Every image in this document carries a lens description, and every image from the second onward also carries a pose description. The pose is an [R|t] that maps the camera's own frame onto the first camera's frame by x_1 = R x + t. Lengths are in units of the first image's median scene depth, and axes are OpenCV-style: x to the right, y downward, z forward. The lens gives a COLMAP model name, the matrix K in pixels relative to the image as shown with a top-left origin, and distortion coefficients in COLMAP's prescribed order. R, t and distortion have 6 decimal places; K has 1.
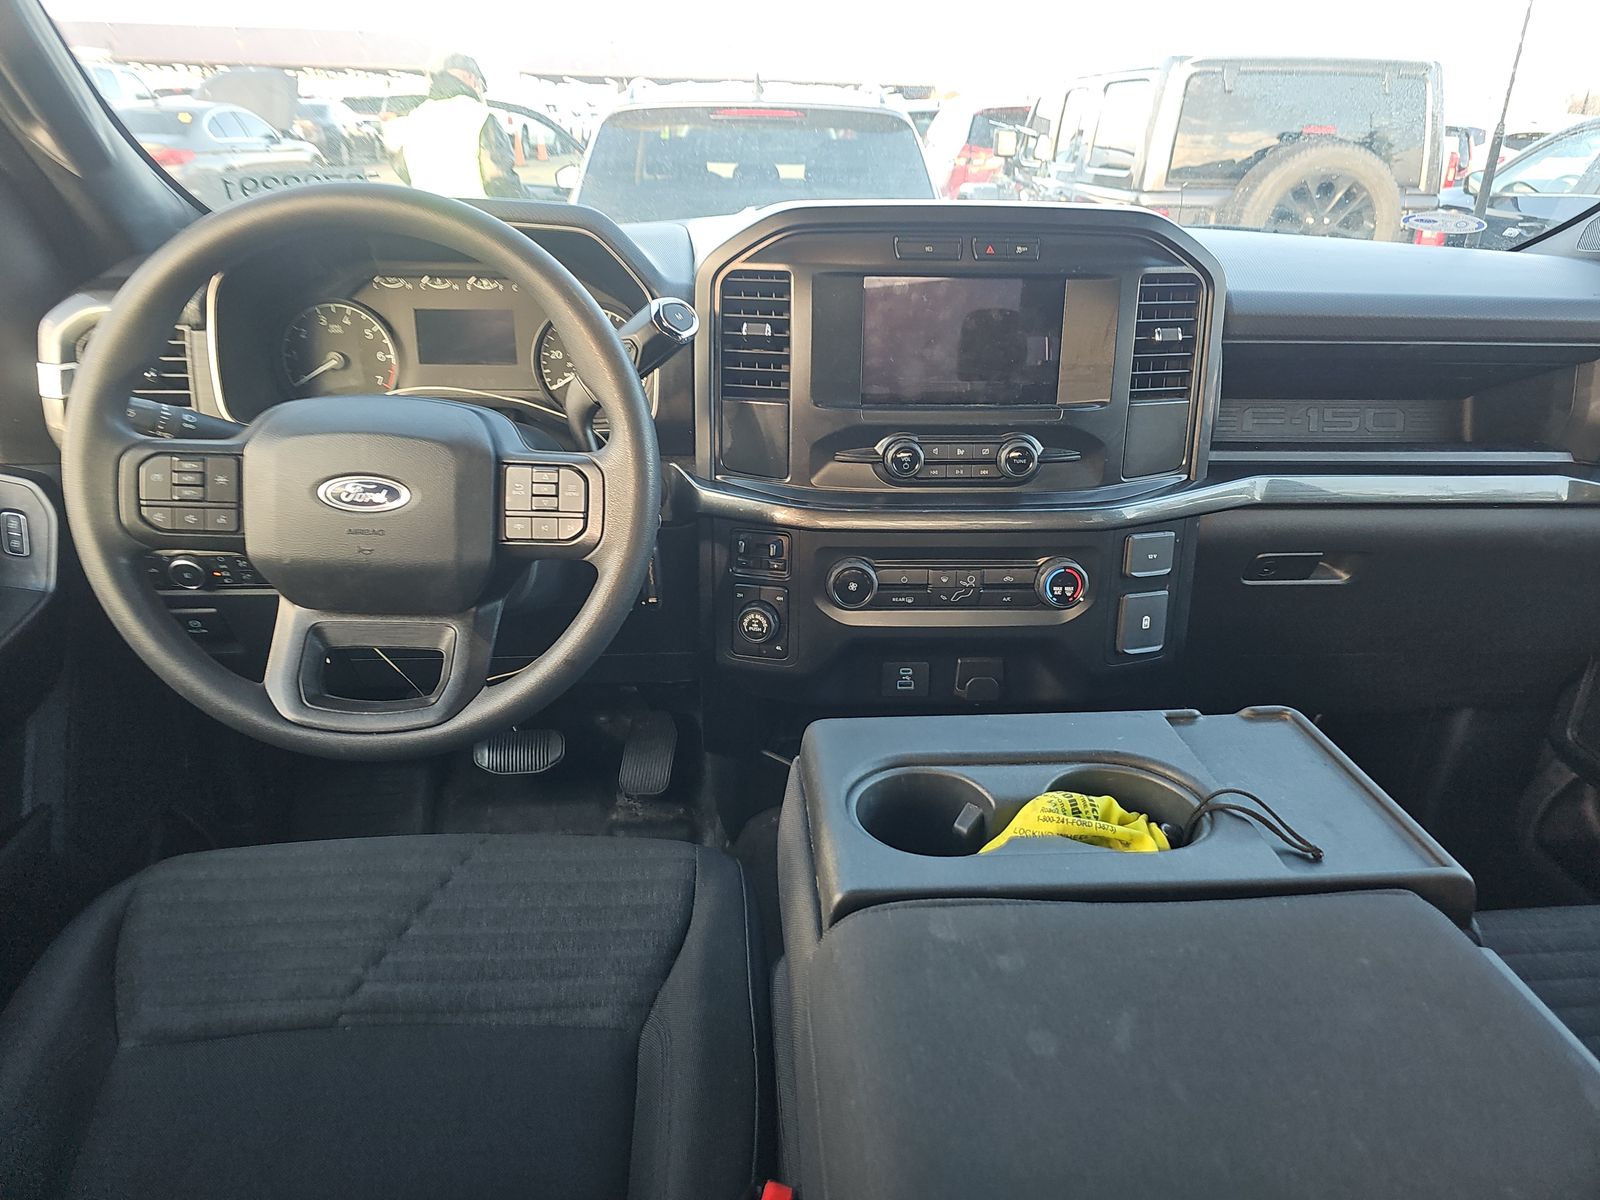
lens RADIAL K [[1069.9, 0, 800.0], [0, 1069.9, 600.0], [0, 0, 1]] dist [0.057902, -0.055535]
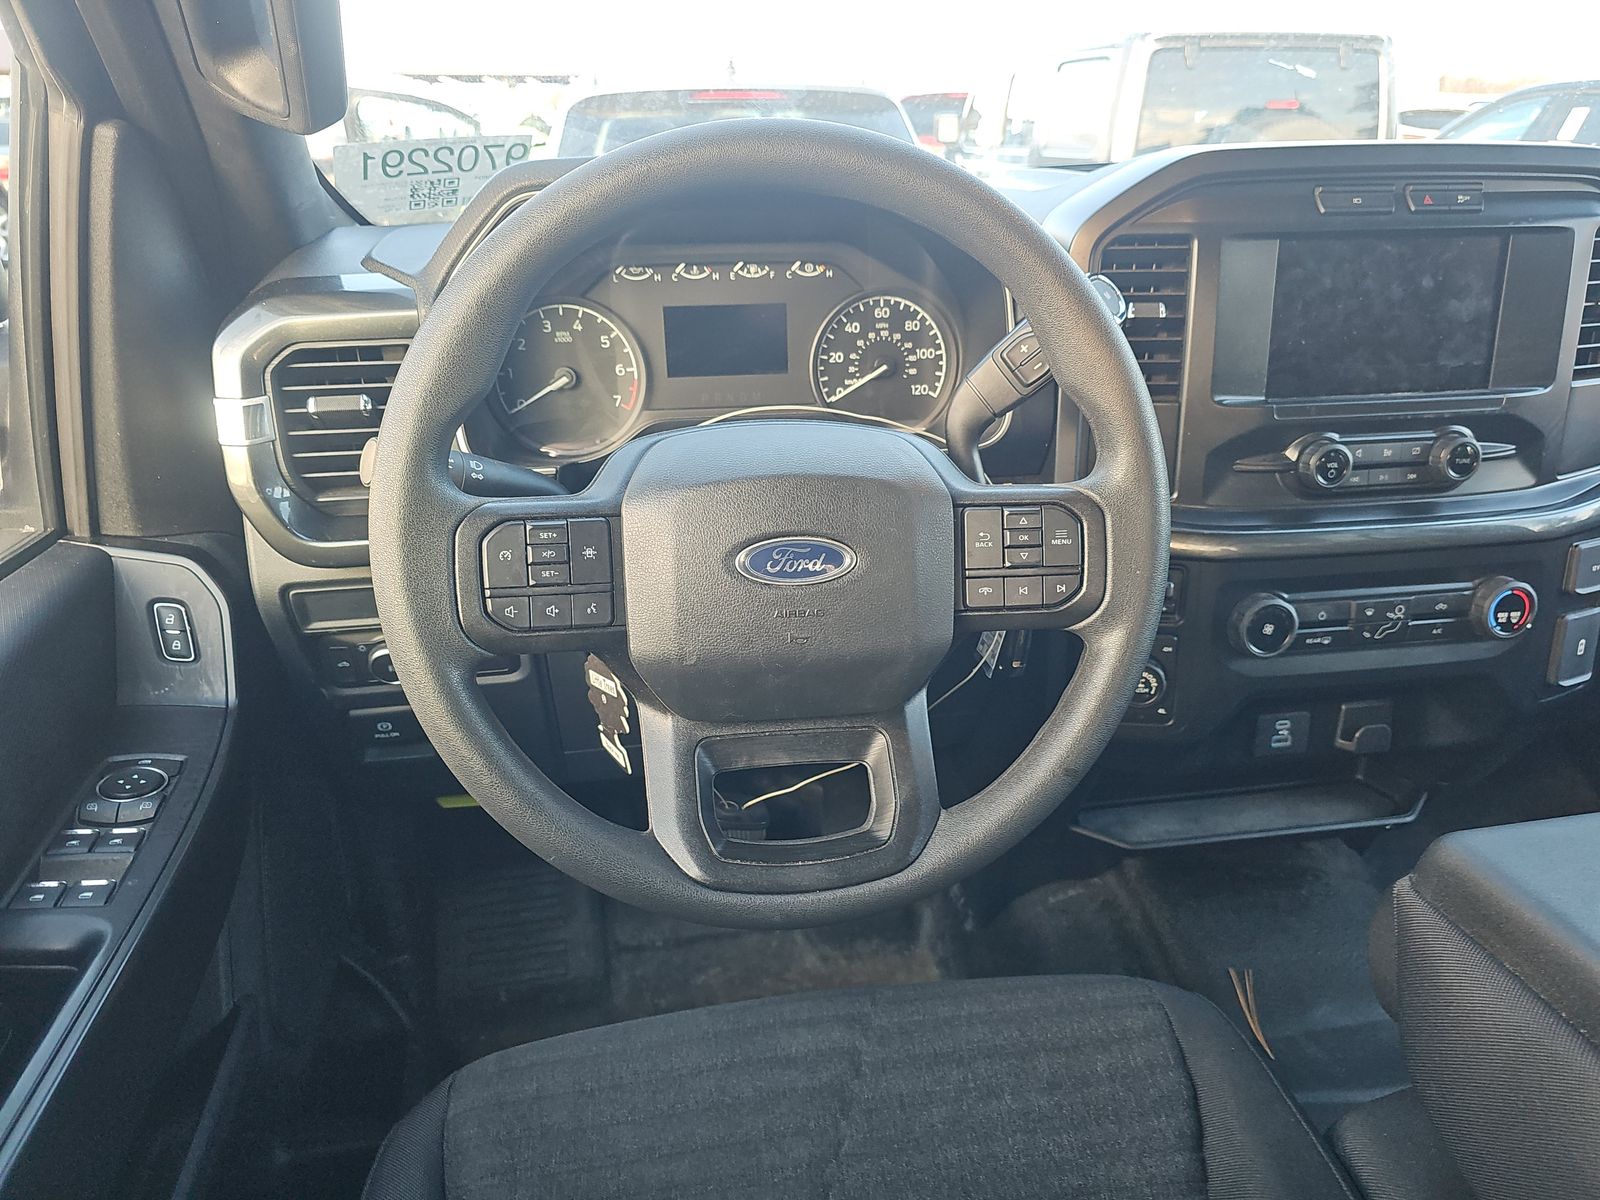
lens RADIAL K [[1079.1, 0, 800.0], [0, 1079.1, 600.0], [0, 0, 1]] dist [0.050481, -0.060184]
pose [[0.994253, -0.062508, 0.086916, -0.360922], [0.062480, 0.998042, 0.003048, -0.057755], [-0.086936, 0.002400, 0.996211, 0.226007]]
